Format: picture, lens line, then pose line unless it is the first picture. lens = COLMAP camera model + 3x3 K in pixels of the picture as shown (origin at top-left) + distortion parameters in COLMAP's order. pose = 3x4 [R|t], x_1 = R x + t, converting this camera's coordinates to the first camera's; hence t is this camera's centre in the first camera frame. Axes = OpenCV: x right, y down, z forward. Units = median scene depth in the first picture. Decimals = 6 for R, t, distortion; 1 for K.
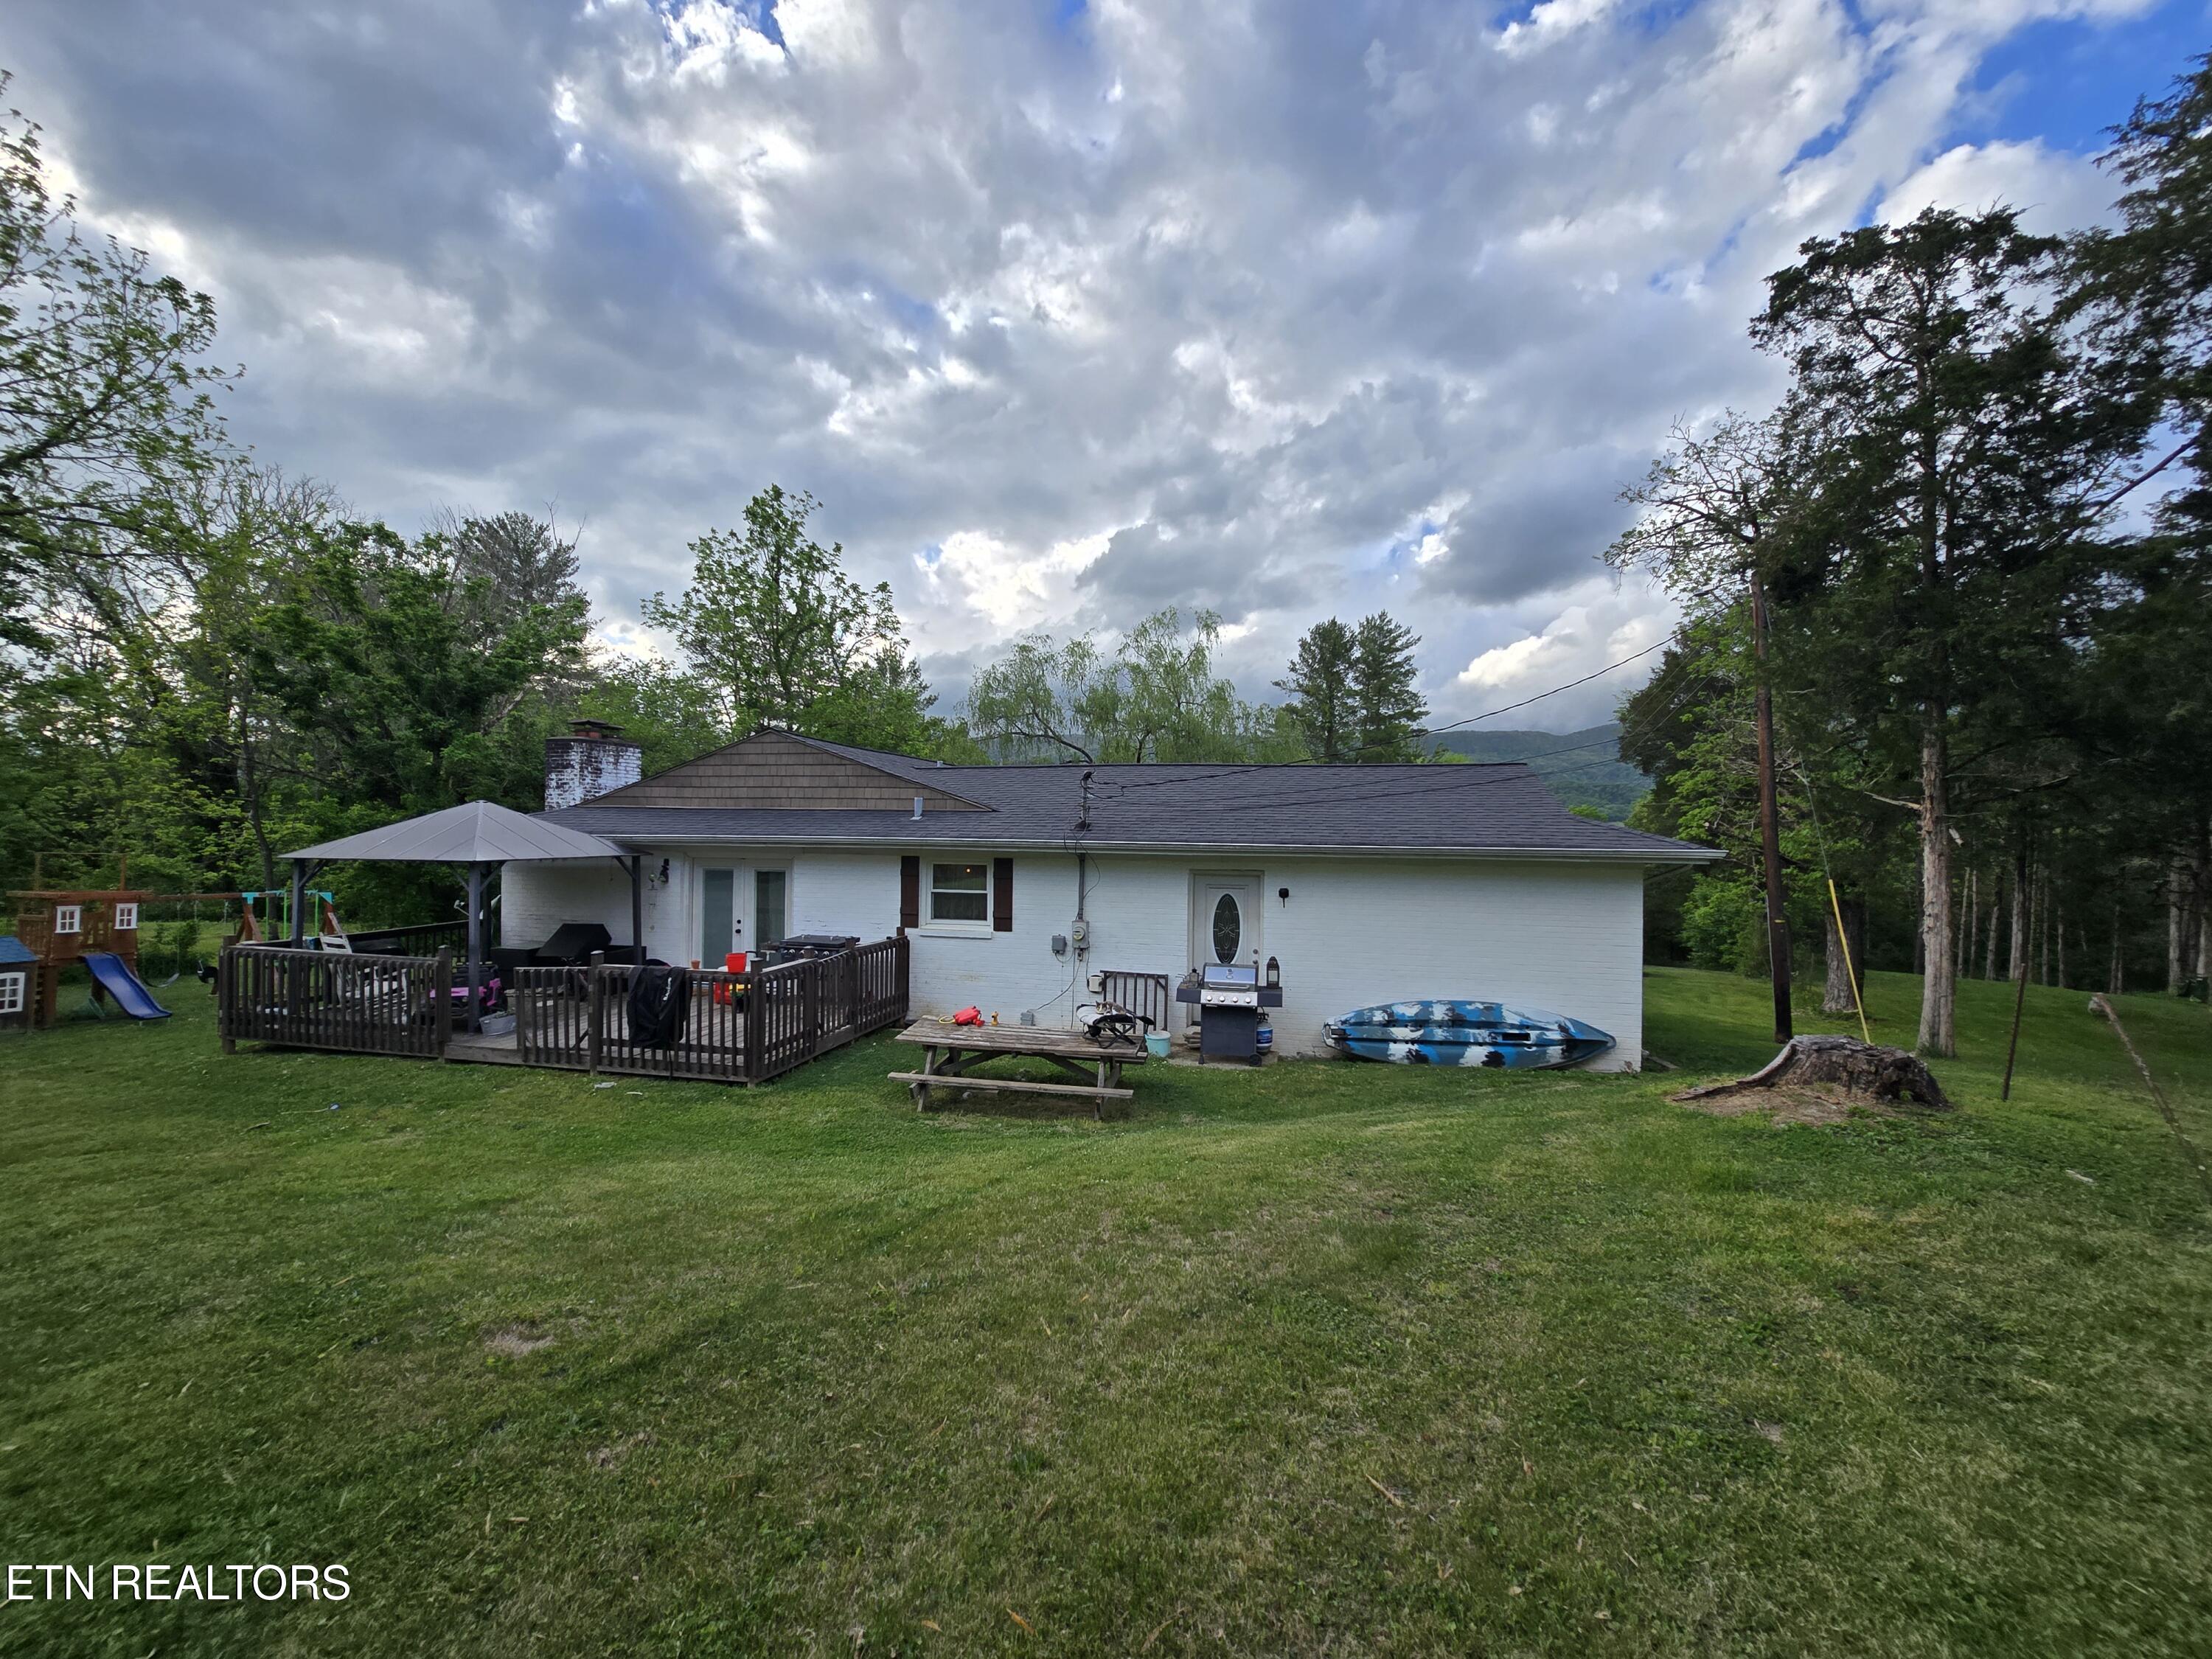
lens RADIAL K [[880.3, 0, 1108.5], [0, 880.3, 818.6], [0, 0, 1]] dist [0.011012, 0.001274]
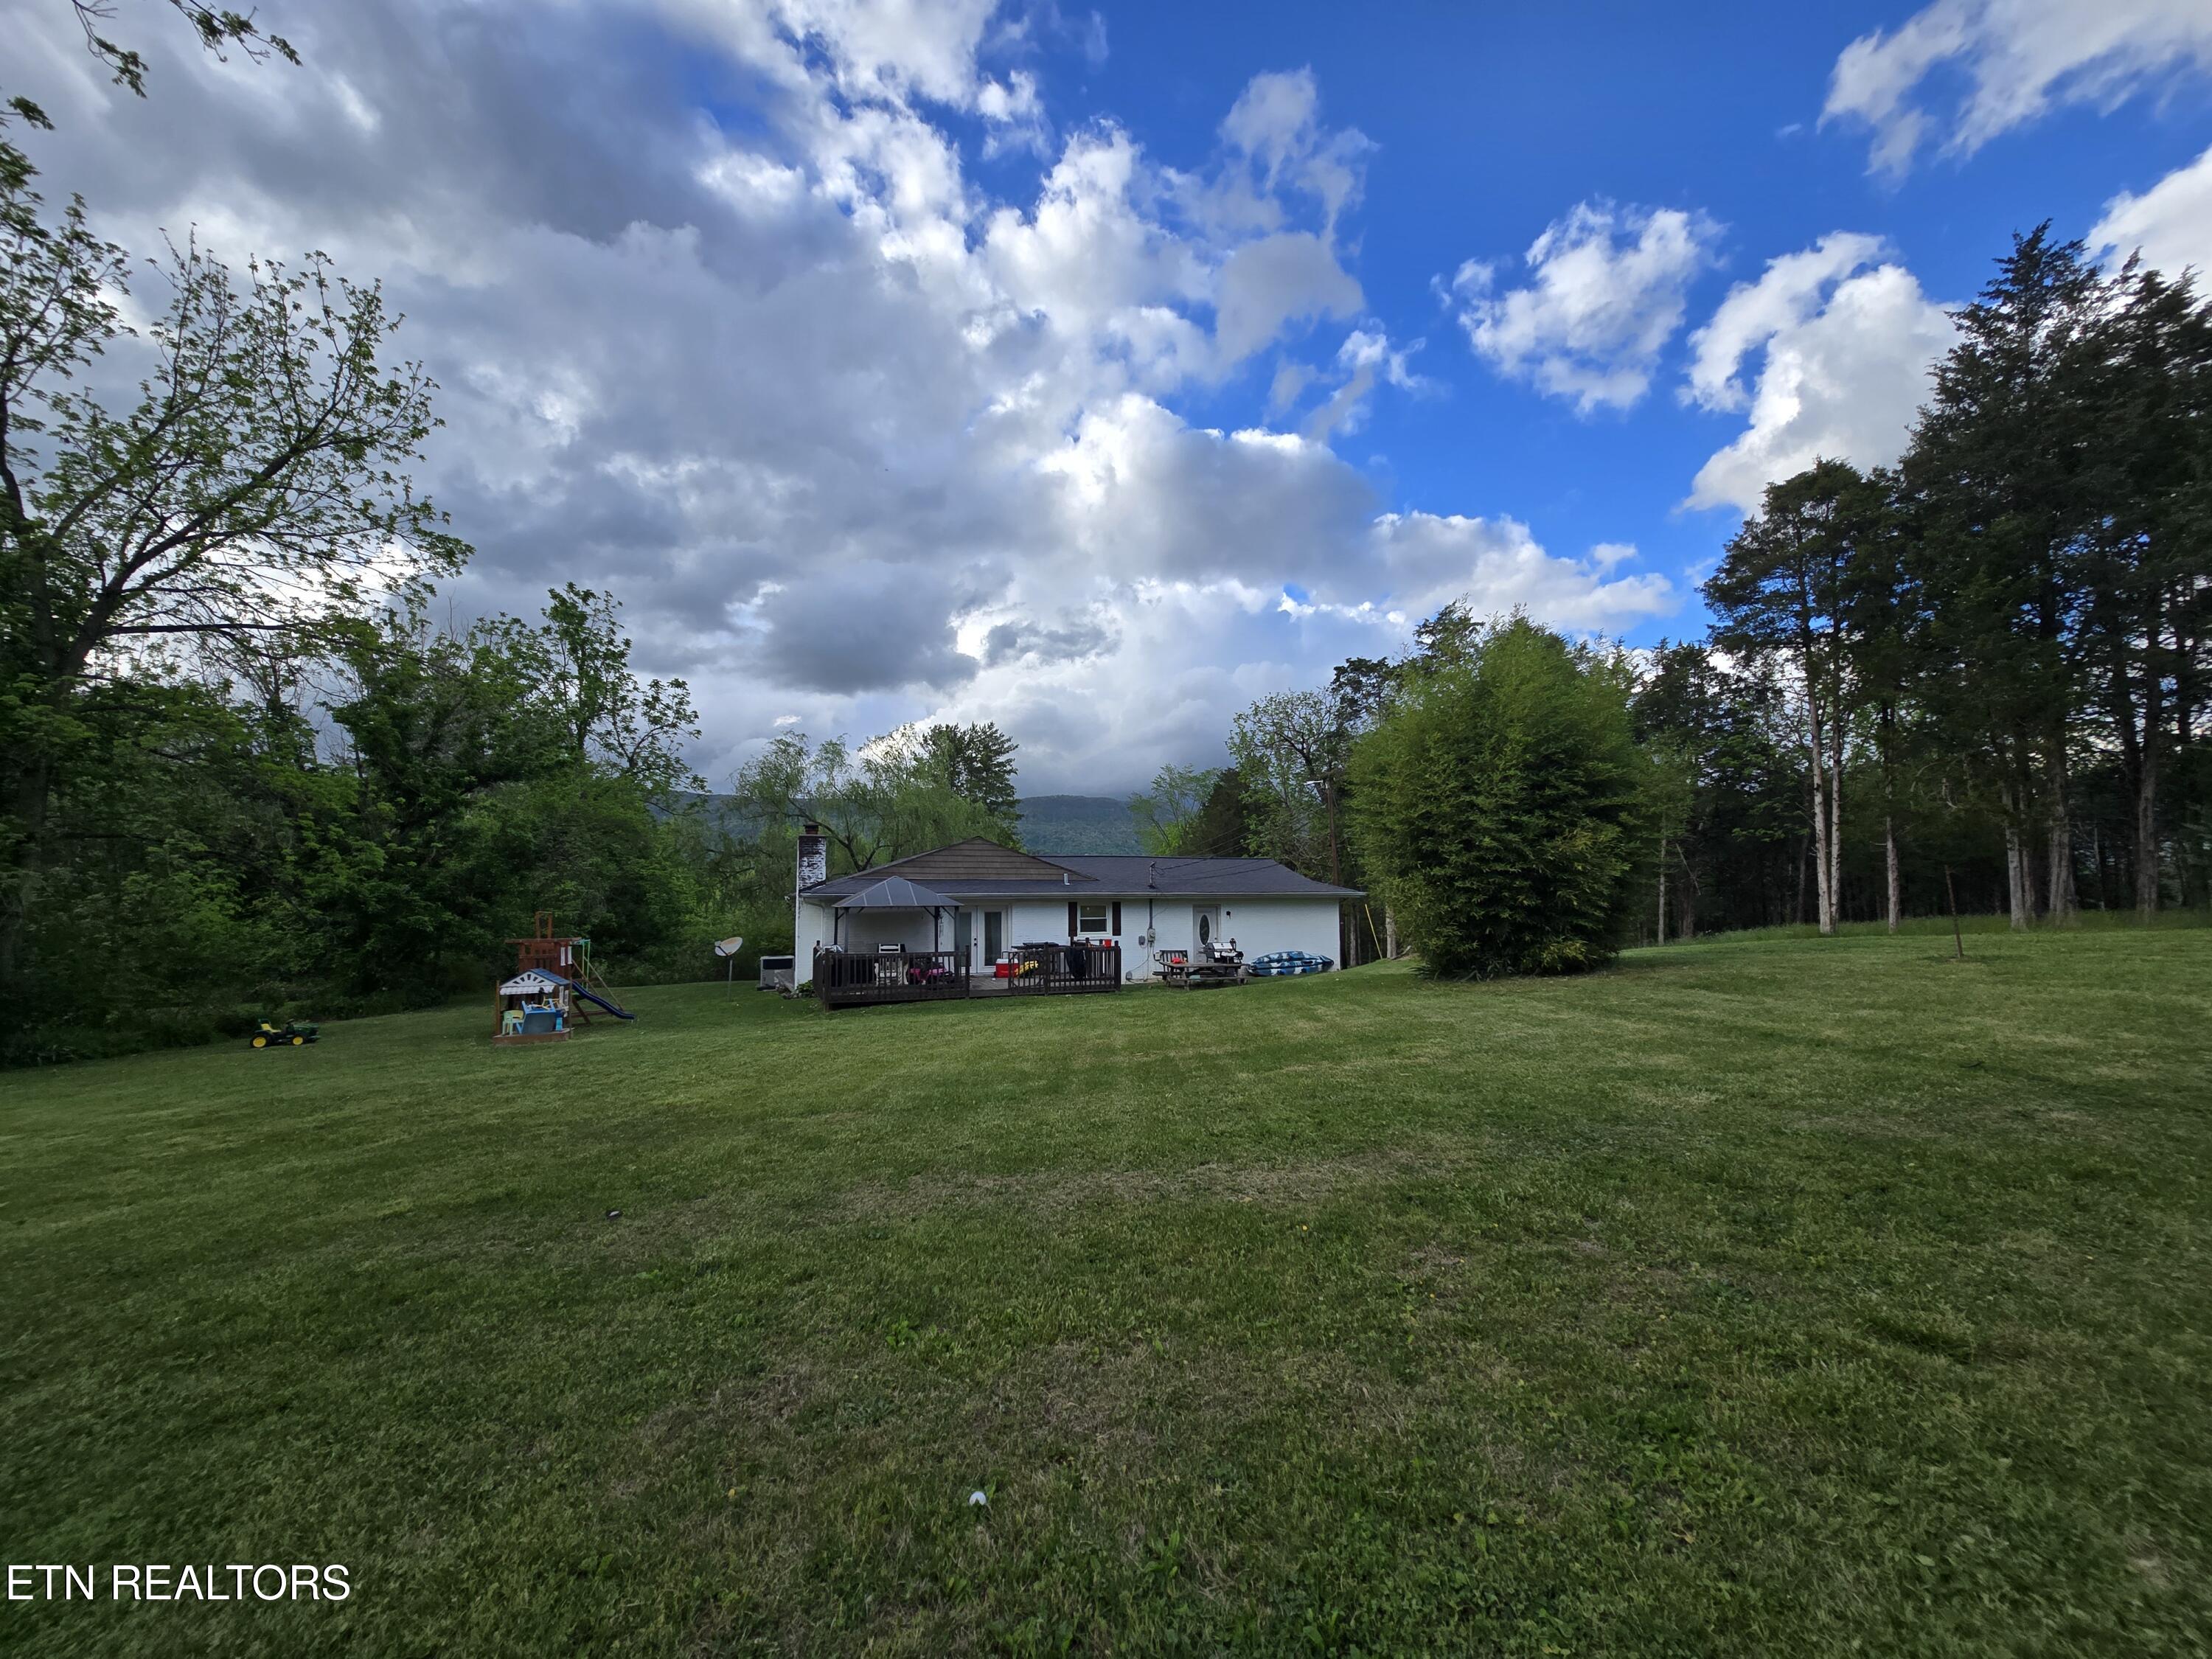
lens RADIAL K [[880.3, 0, 1105.1], [0, 880.3, 834.6], [0, 0, 1]] dist [0.011012, 0.001274]
pose [[0.830723, 0.023511, 0.556189, -1.376585], [0.007313, 0.998561, -0.053134, -0.005762], [-0.556638, 0.048207, 0.829355, -0.805350]]
